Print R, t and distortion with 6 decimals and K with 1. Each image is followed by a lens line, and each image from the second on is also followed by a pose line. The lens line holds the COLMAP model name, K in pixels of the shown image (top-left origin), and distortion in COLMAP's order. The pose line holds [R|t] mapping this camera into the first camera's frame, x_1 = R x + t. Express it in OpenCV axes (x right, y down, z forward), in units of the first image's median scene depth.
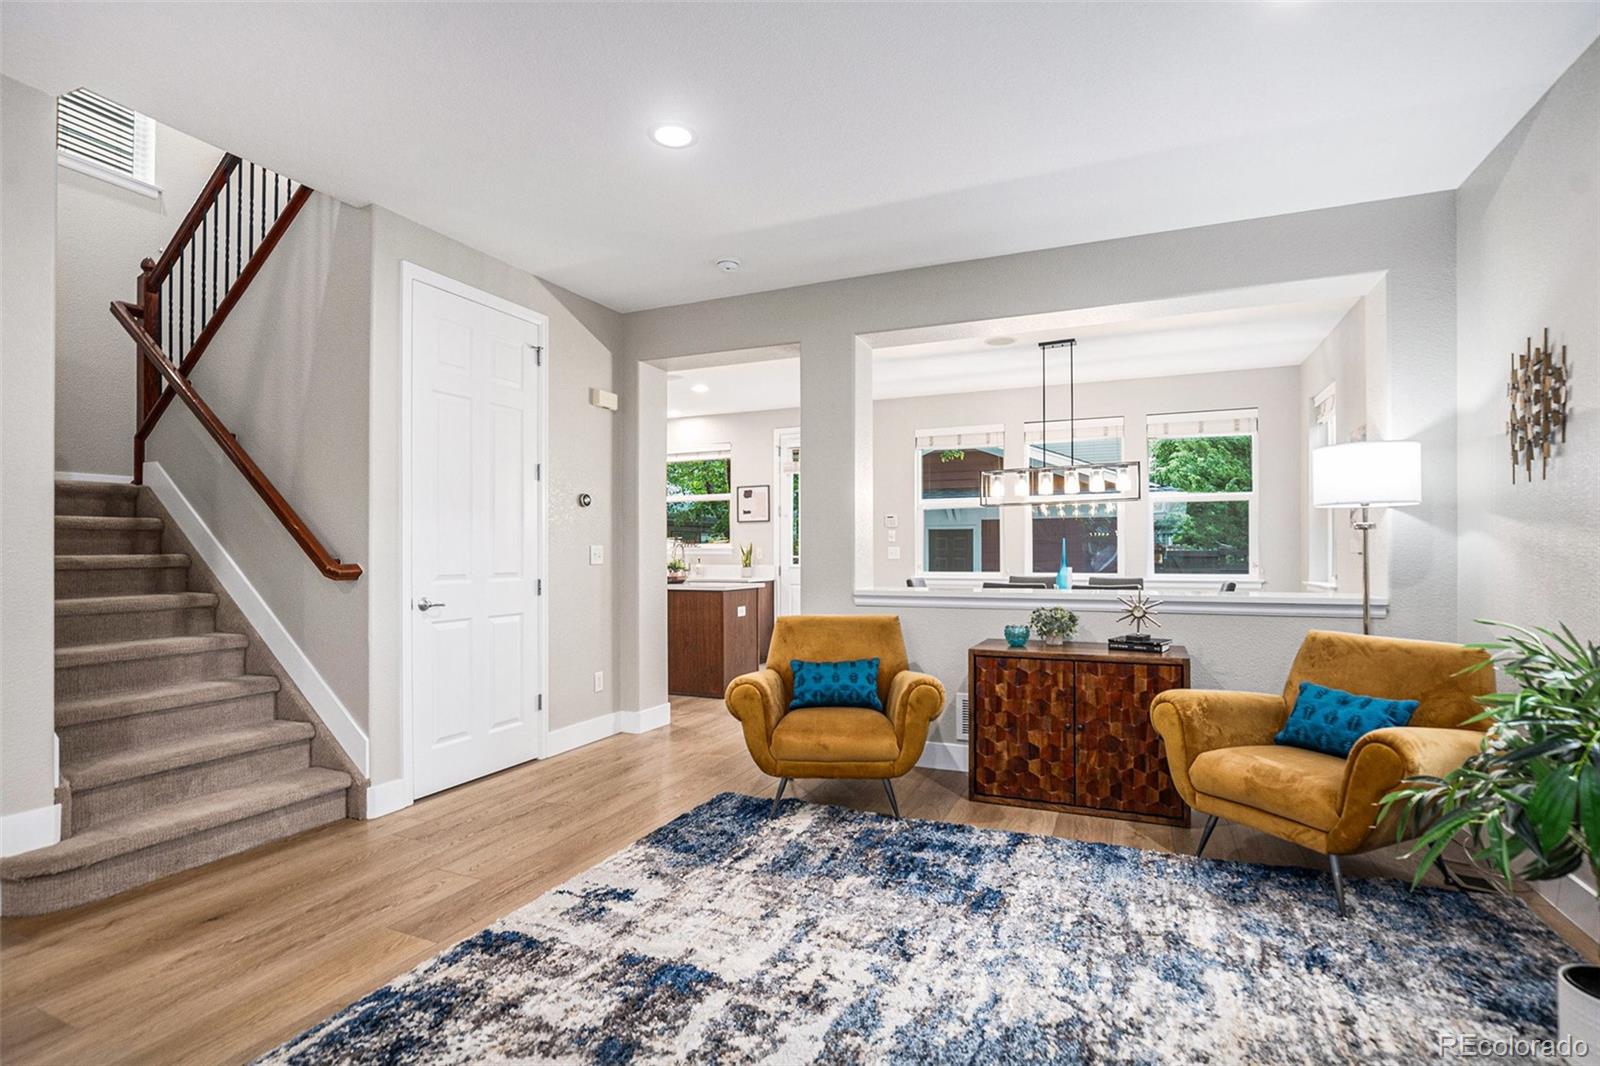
lens RADIAL K [[744.9, 0, 806.9], [0, 744.9, 547.6], [0, 0, 1]] dist [-0.029194, 0.005918]
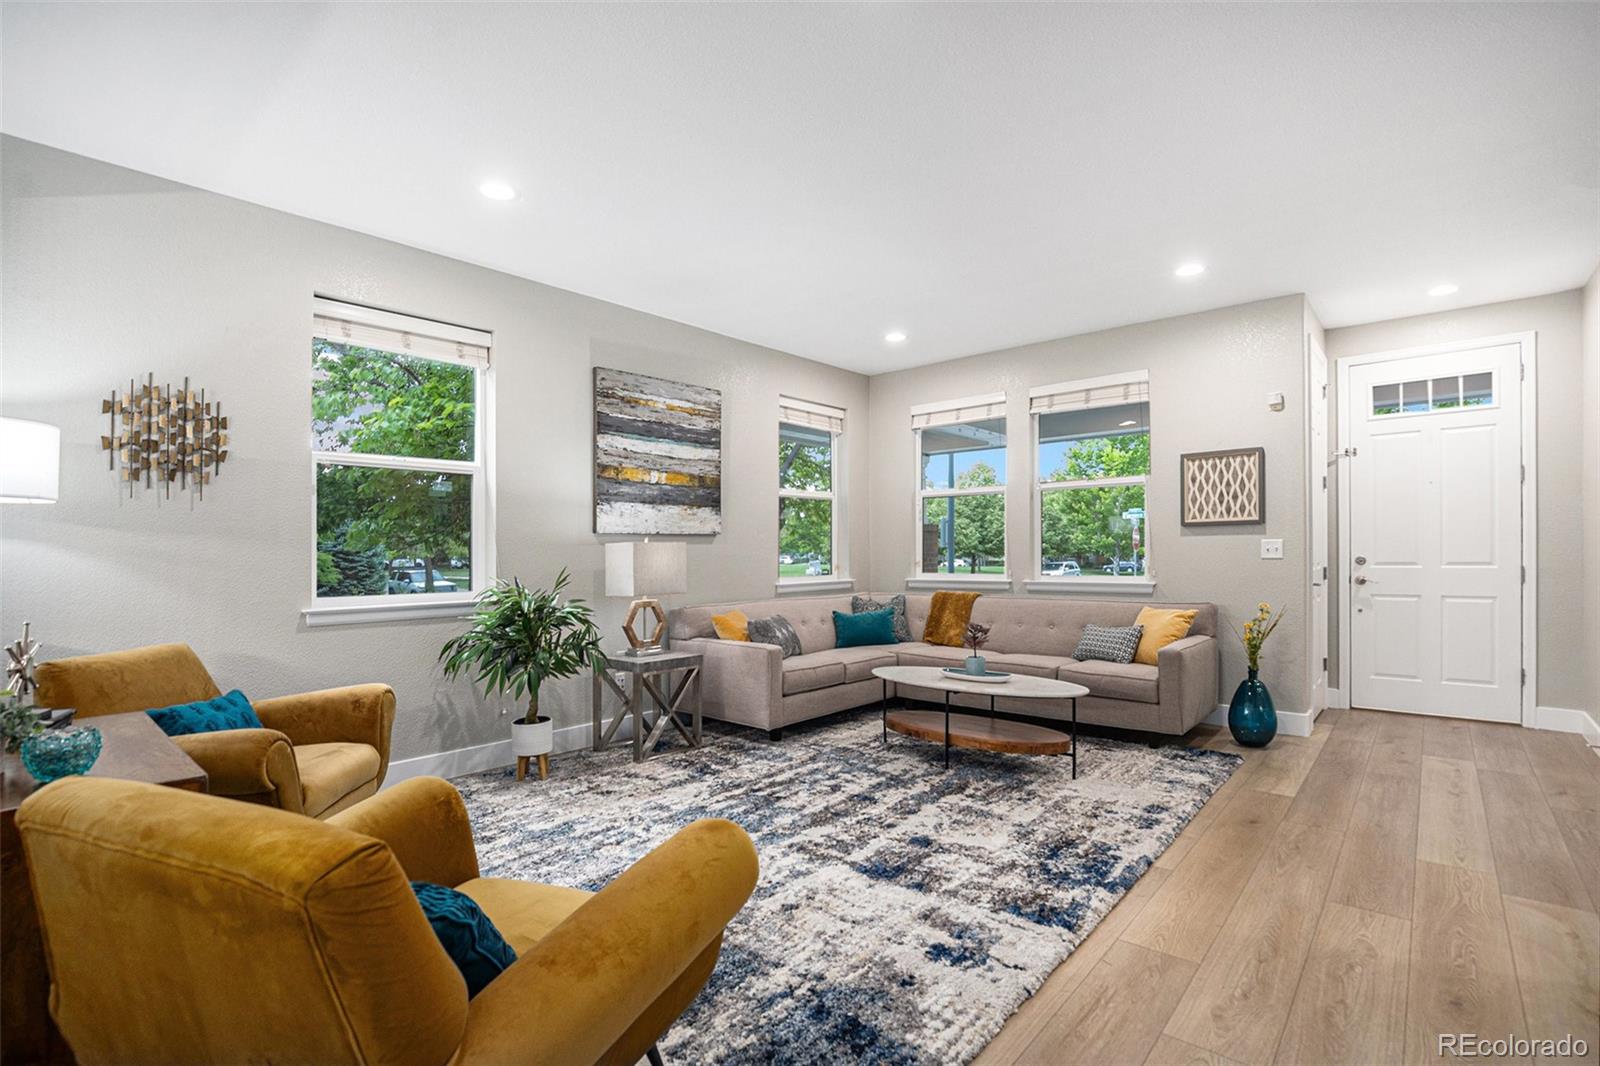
lens RADIAL K [[744.9, 0, 810.0], [0, 744.9, 538.9], [0, 0, 1]] dist [-0.029194, 0.005918]
pose [[-0.956185, 0.018026, 0.292209, -0.422895], [0.009463, 0.999484, -0.030691, 0.025702], [-0.292612, -0.026581, -0.955862, 2.181412]]
